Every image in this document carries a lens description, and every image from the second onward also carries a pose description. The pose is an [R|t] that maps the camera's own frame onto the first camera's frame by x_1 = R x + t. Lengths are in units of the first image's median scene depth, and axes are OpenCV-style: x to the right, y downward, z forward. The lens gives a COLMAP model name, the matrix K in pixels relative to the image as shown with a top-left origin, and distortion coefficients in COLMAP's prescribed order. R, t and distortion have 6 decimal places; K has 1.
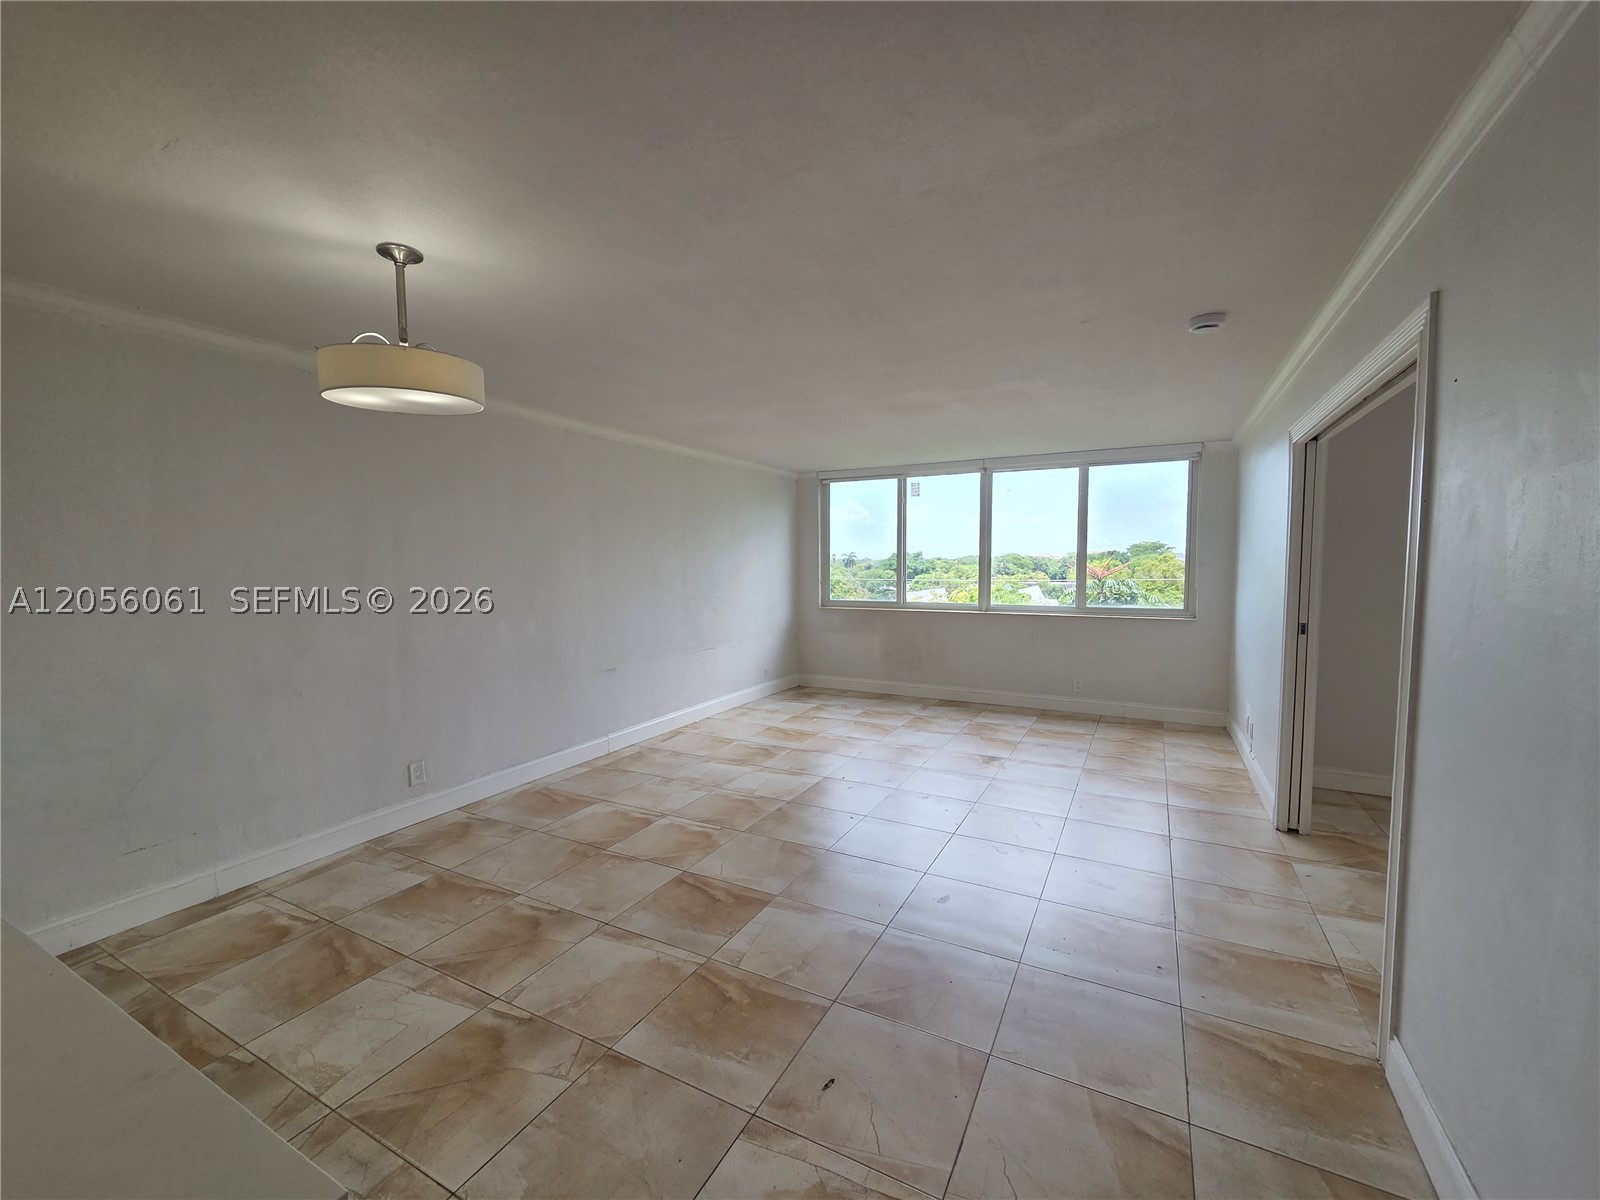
lens RADIAL K [[657.5, 0, 795.9], [0, 657.5, 598.9], [0, 0, 1]] dist [0.006576, -0.000104]
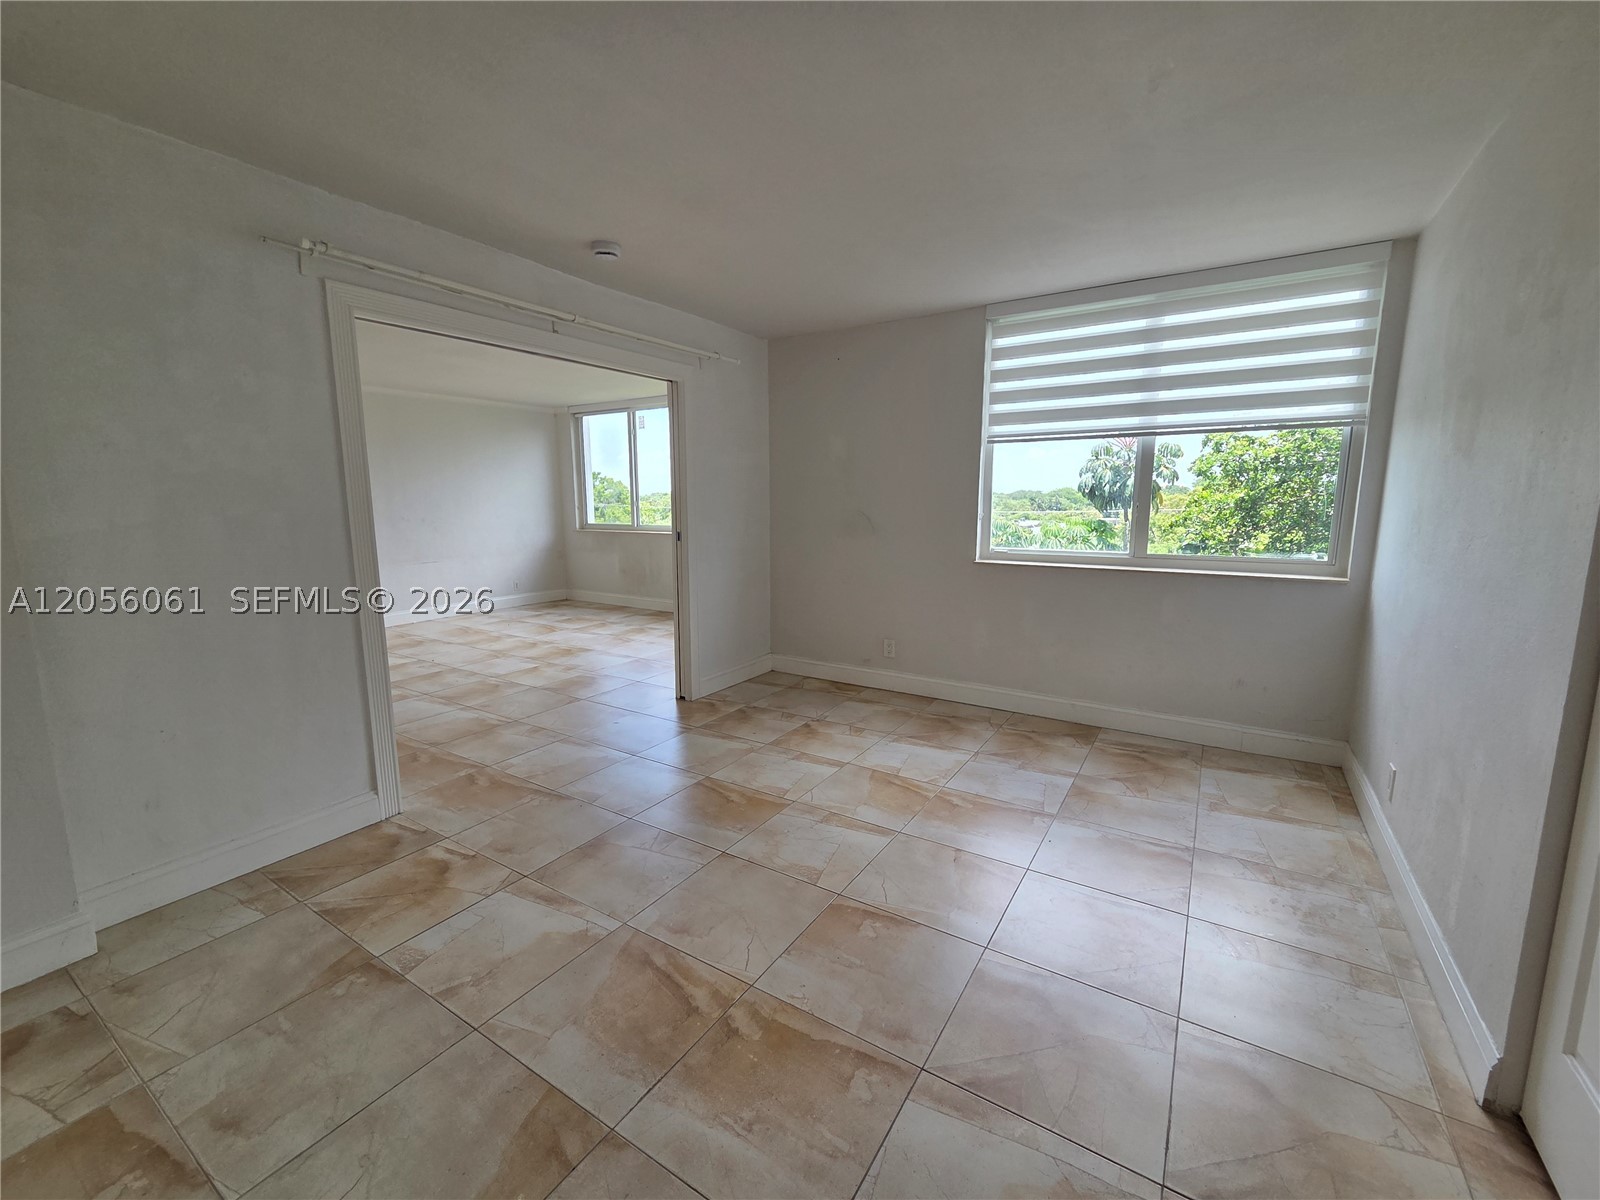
lens RADIAL K [[657.5, 0, 795.9], [0, 657.5, 598.9], [0, 0, 1]] dist [0.006576, -0.000104]
pose [[0.997191, 0.013022, -0.073755, 0.838807], [-0.005741, 0.995162, 0.098077, 0.030354], [0.074675, -0.097378, 0.992442, -0.169094]]
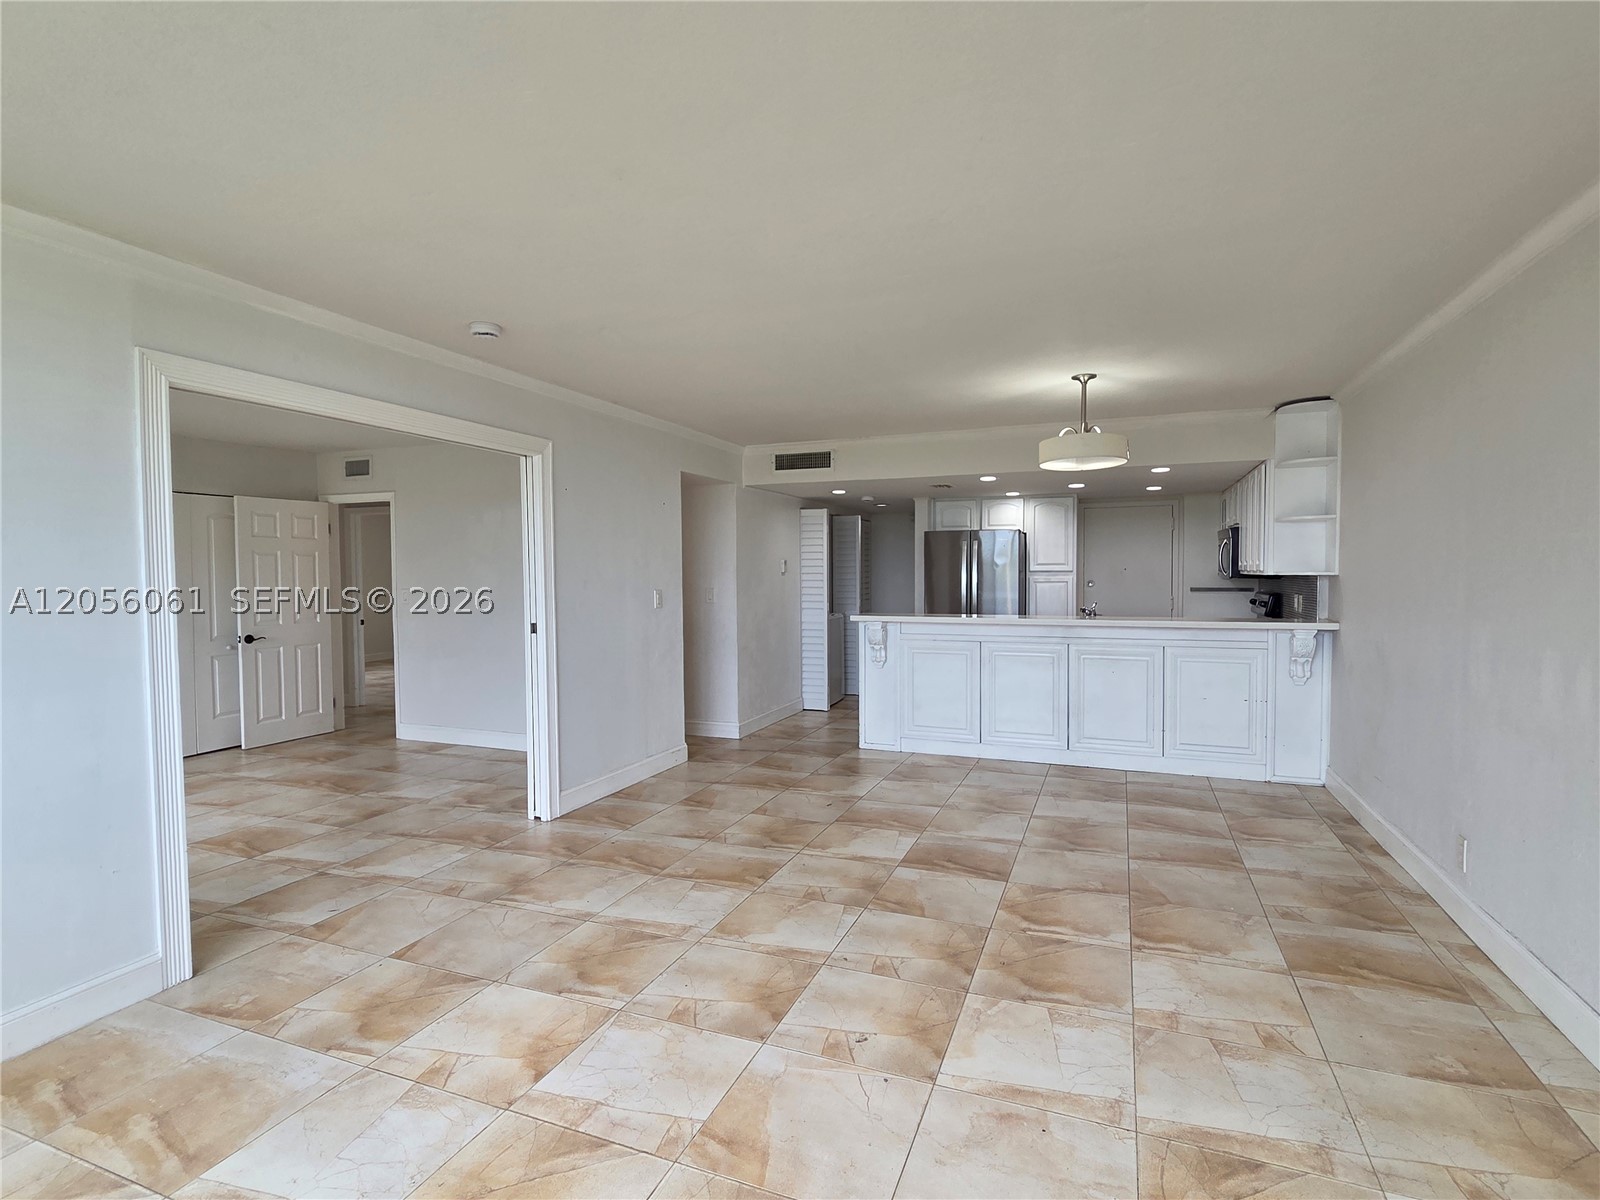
lens RADIAL K [[796.9, 0, 797.5], [0, 796.9, 599.7], [0, 0, 1]] dist [0.006135, -0.000351]
pose [[-0.994212, 0.015616, -0.106299, 0.173499], [0.005825, 0.995760, 0.091800, -0.070029], [0.107282, 0.090649, -0.990088, 1.446212]]
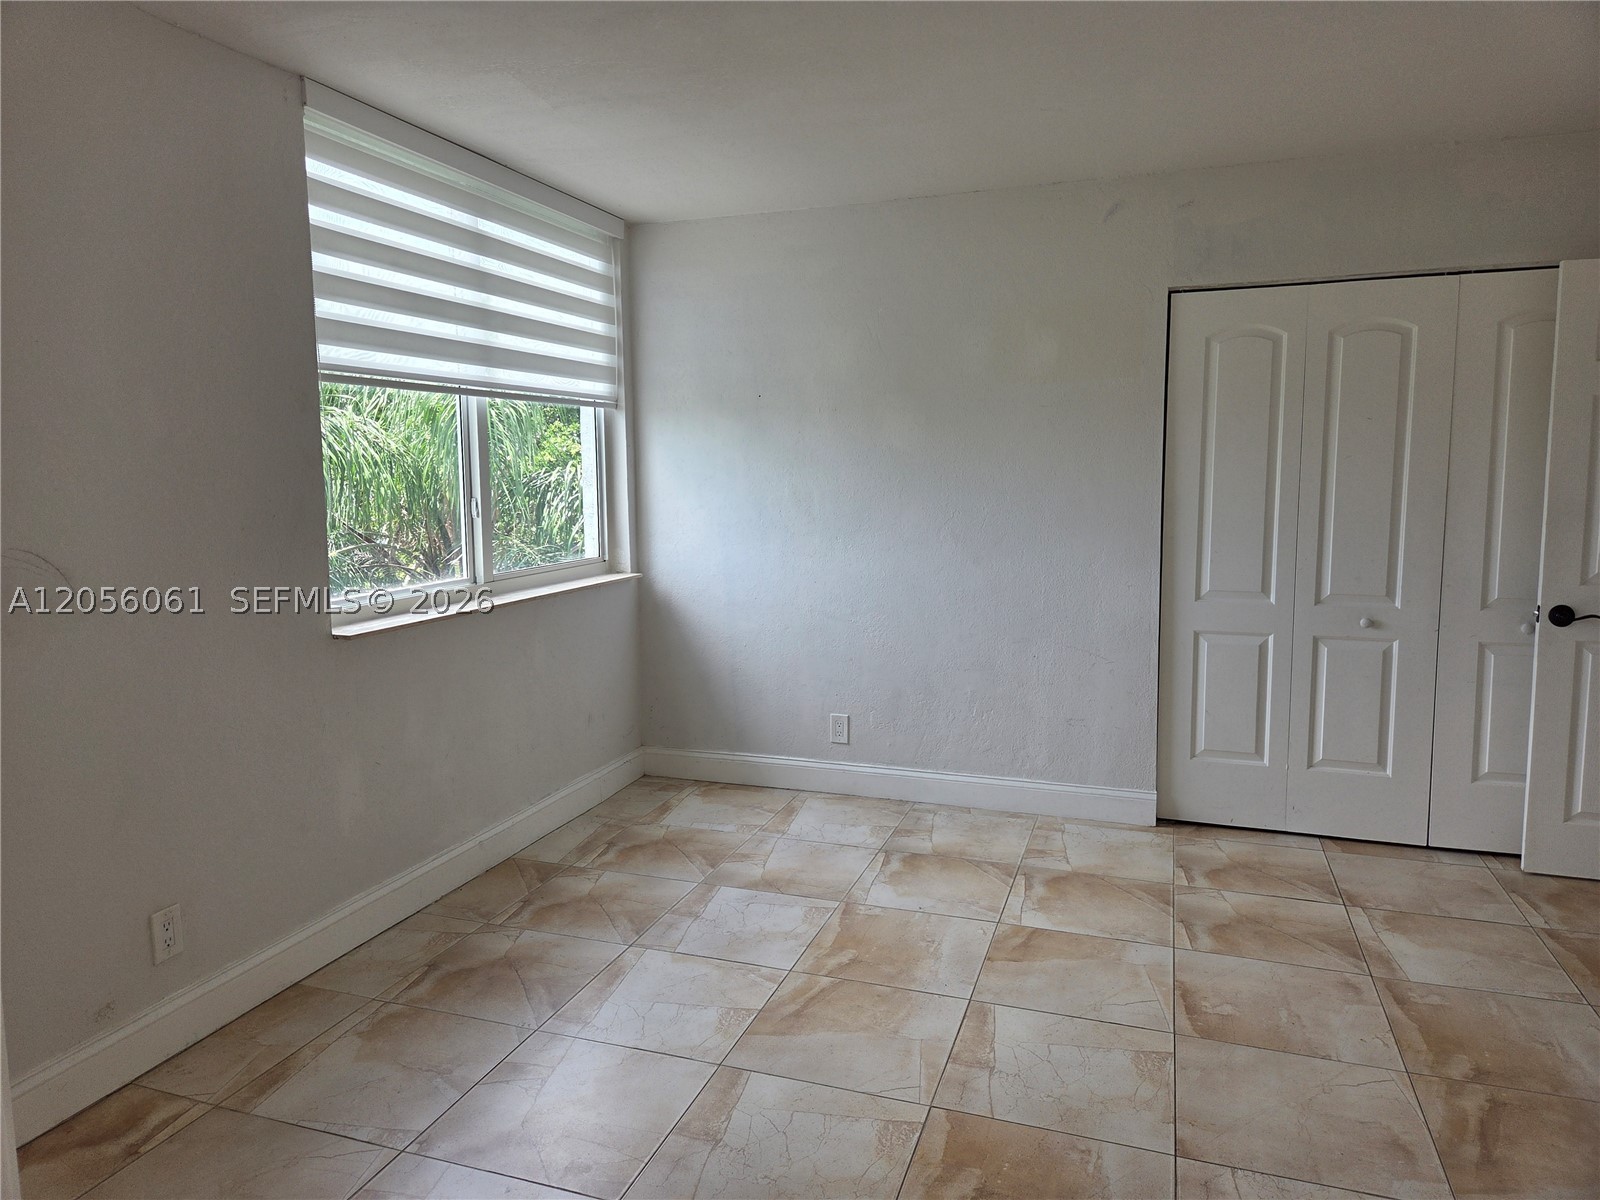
lens RADIAL K [[1072.9, 0, 778.4], [0, 1072.9, 583.2], [0, 0, 1]] dist [0.075582, -0.067622]
pose [[-0.144698, -0.100735, 0.984335, 0.294843], [0.066085, 0.991599, 0.111193, -0.024759], [-0.987267, 0.081139, -0.136825, 0.597814]]
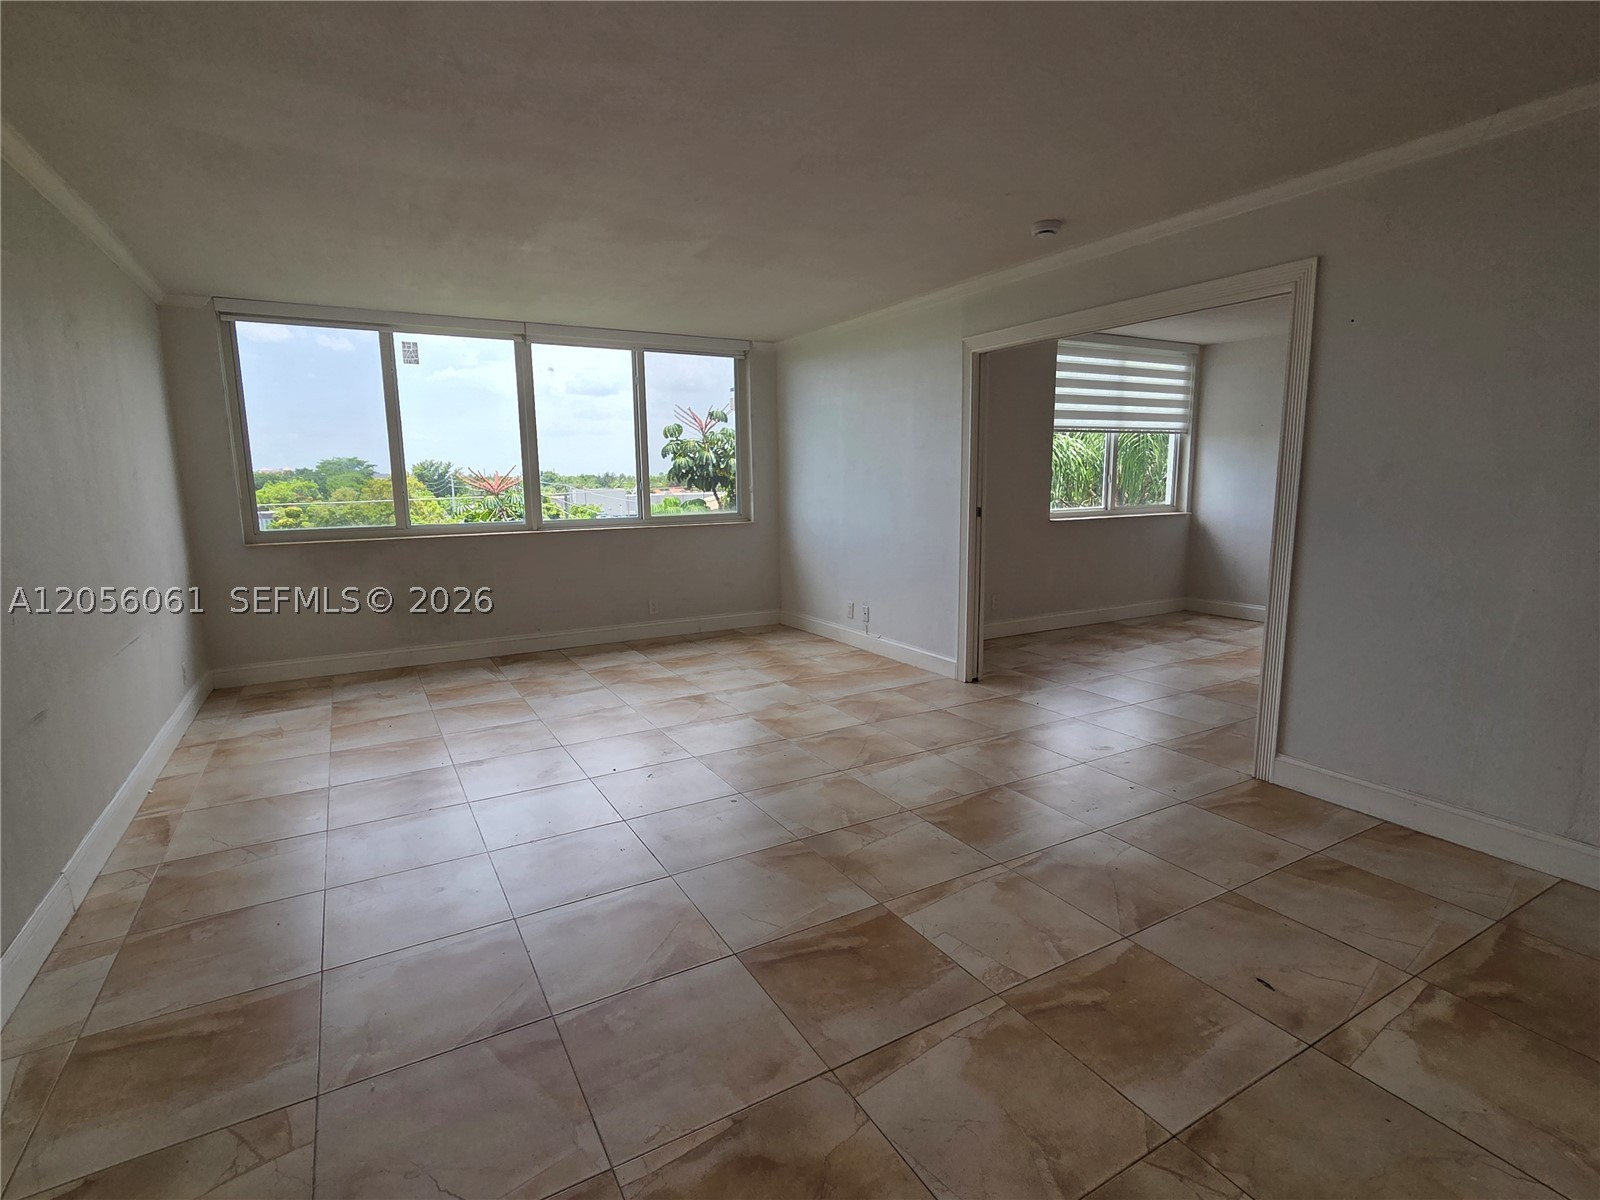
lens RADIAL K [[785.3, 0, 794.3], [0, 785.3, 598.1], [0, 0, 1]] dist [0.004962, 0.000528]
pose [[0.532378, -0.133056, 0.835985, -0.485328], [0.057979, 0.990982, 0.120802, 0.006081], [-0.844519, -0.015843, 0.535291, 0.402085]]
